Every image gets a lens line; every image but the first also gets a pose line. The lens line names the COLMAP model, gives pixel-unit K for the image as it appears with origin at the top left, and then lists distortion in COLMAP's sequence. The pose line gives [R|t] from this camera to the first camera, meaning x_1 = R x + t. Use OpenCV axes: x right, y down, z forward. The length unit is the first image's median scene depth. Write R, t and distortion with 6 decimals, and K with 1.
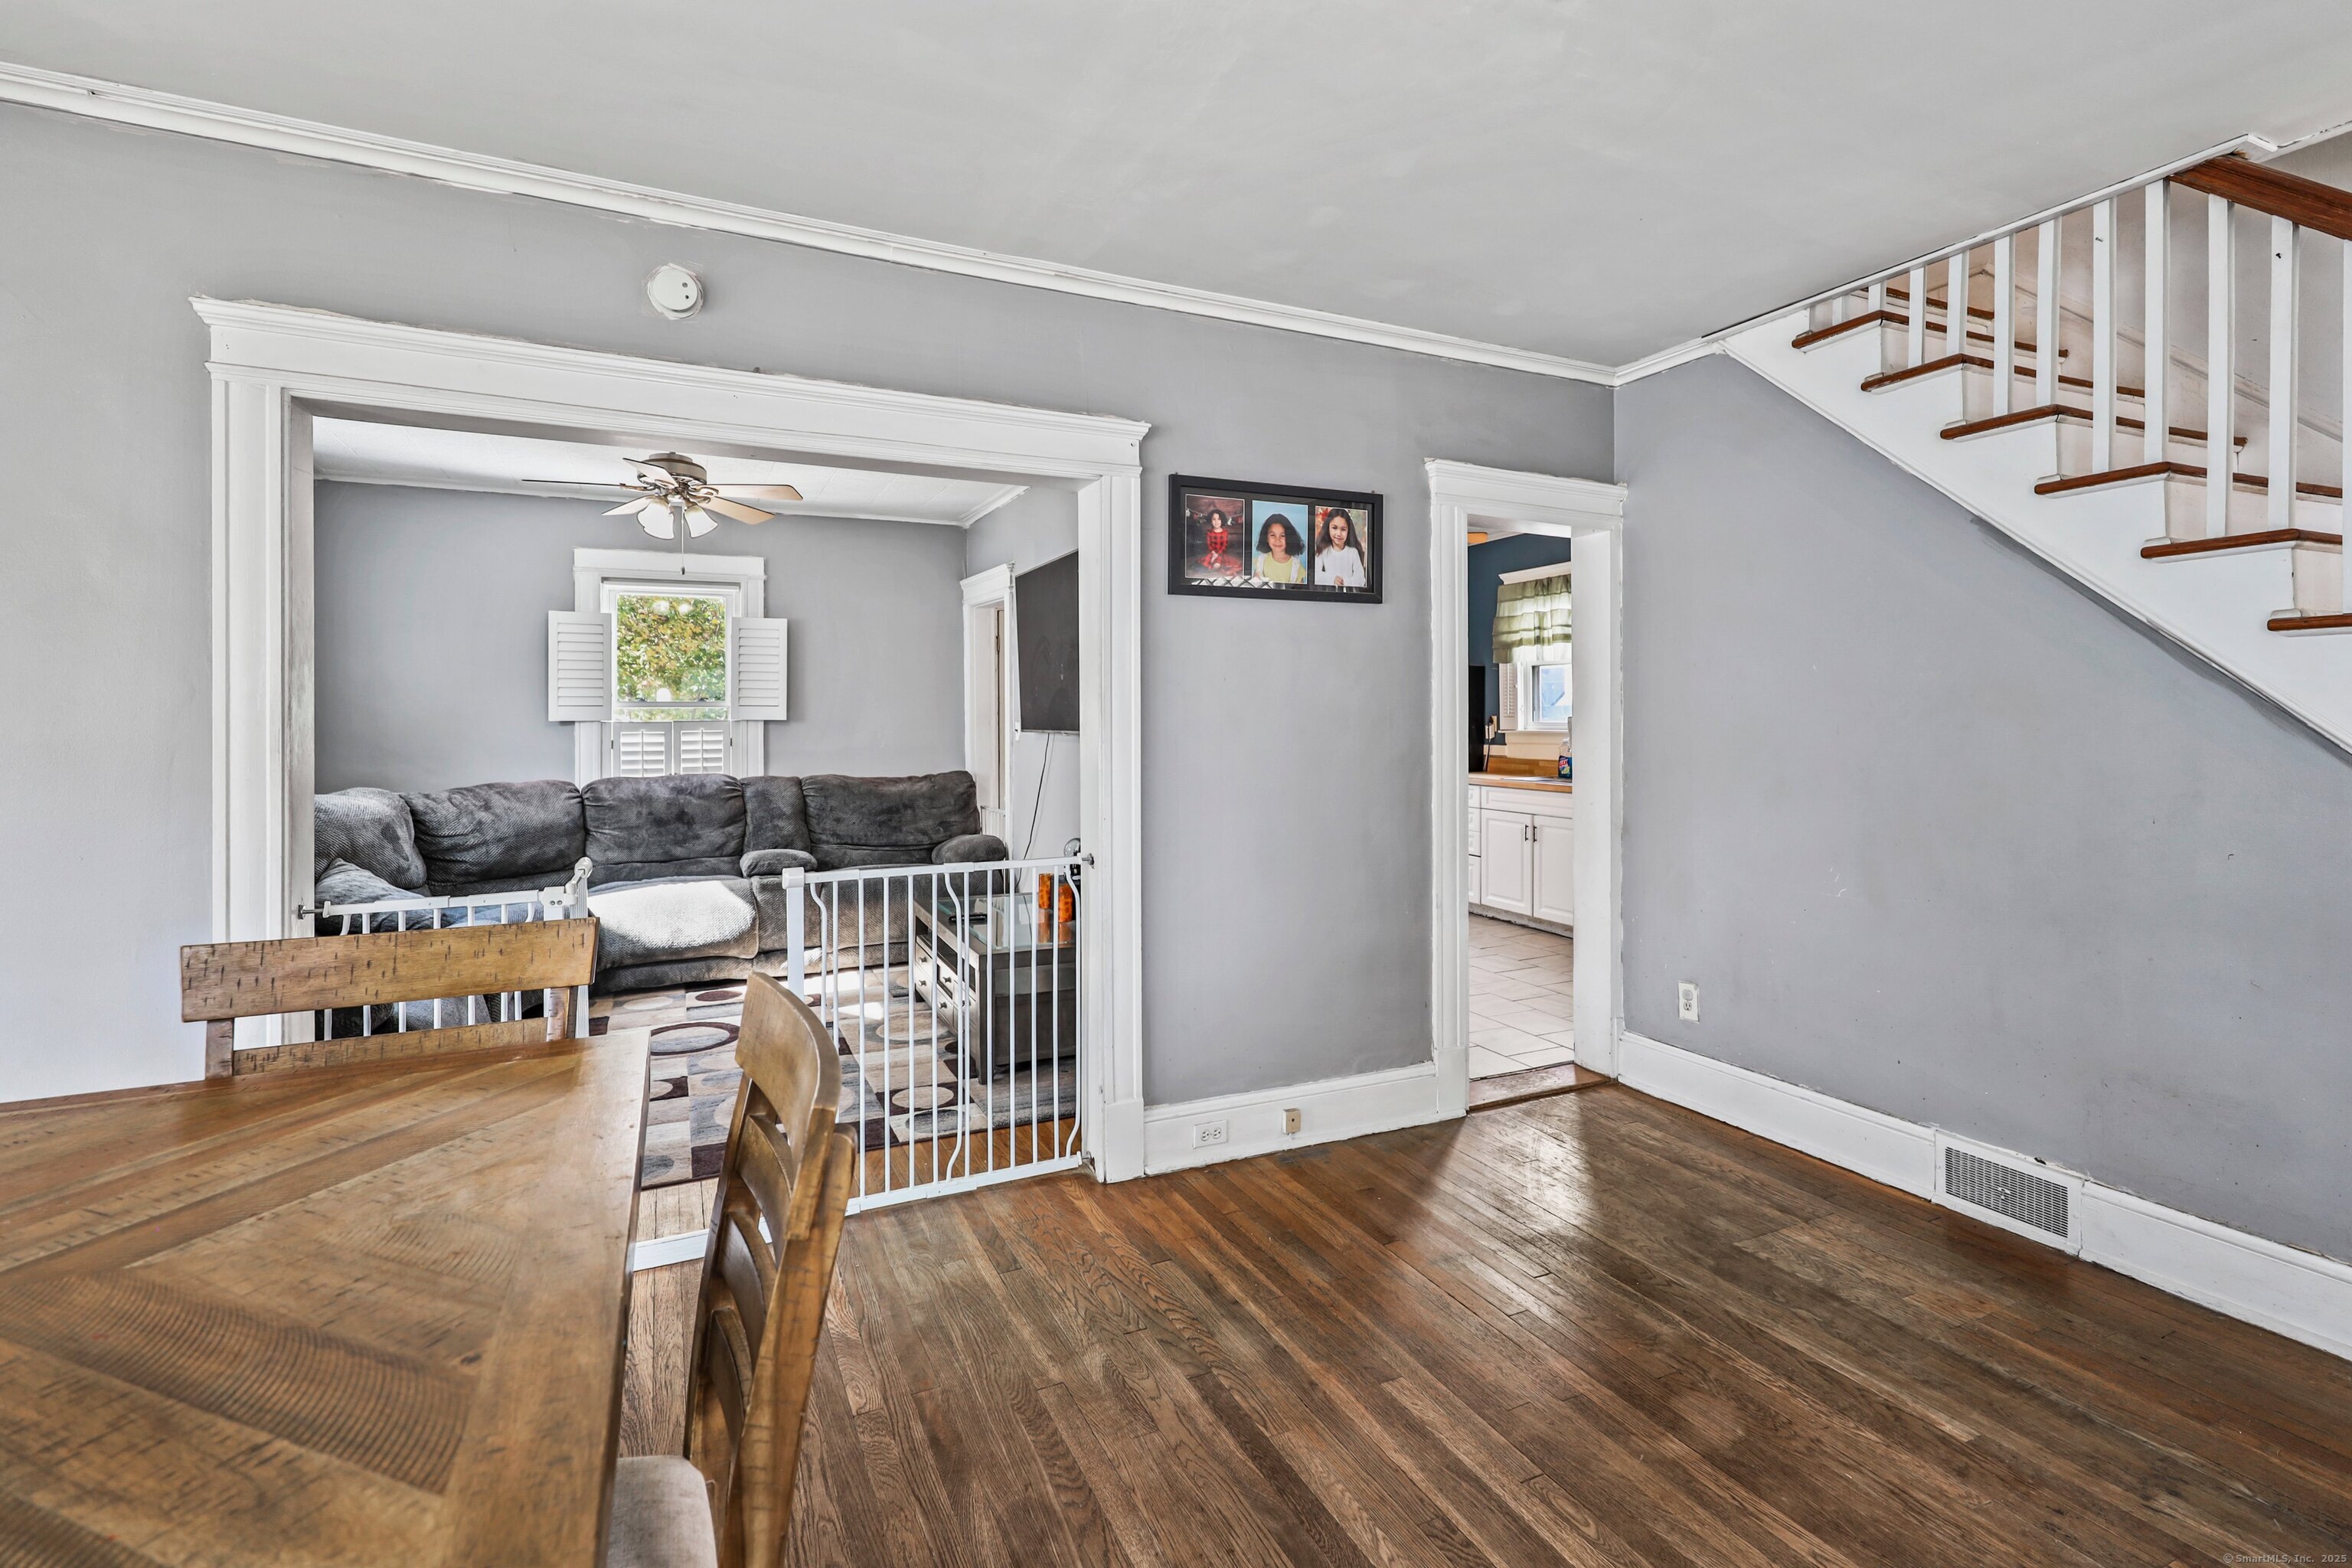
lens RADIAL K [[1056.5, 0, 1159.0], [0, 1056.5, 720.5], [0, 0, 1]] dist [0.003890, 0.000630]
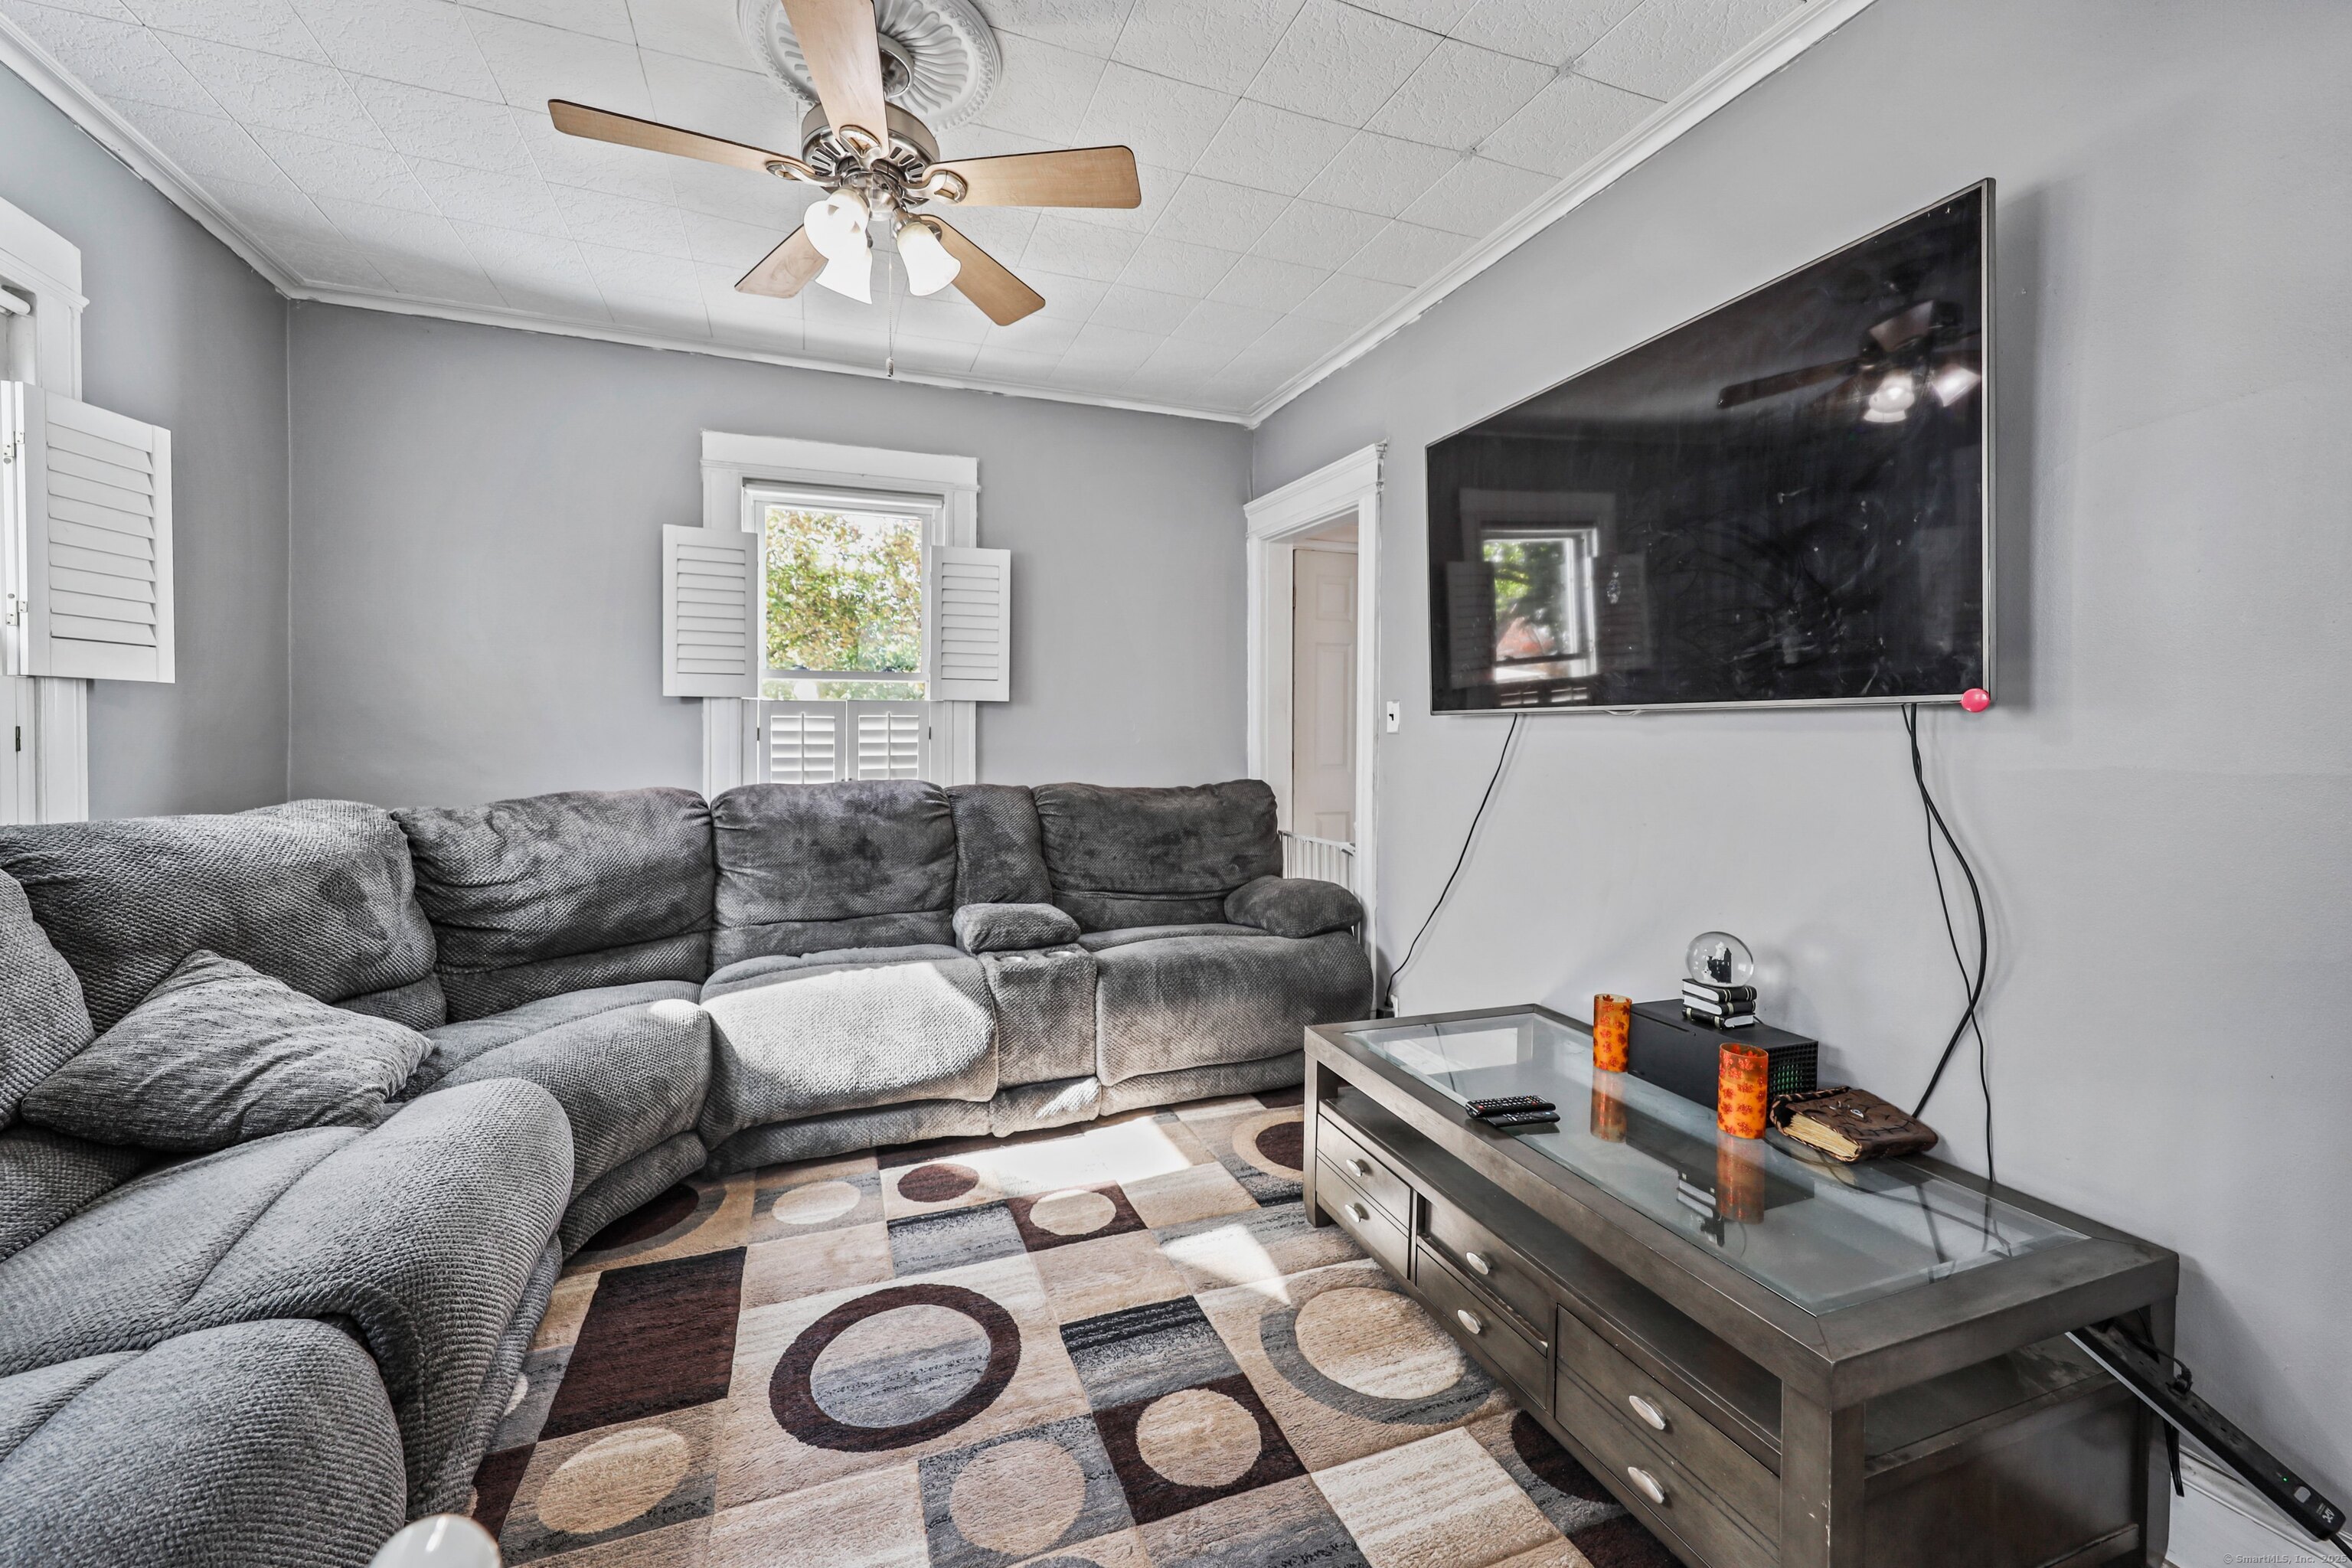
lens RADIAL K [[948.9, 0, 1170.1], [0, 948.9, 746.0], [0, 0, 1]] dist [-0.001472, 0.000037]
pose [[0.997009, 0.008096, -0.076855, -0.223530], [-0.007091, 0.999886, 0.013338, 0.021039], [0.076954, -0.012753, 0.996953, 0.446011]]
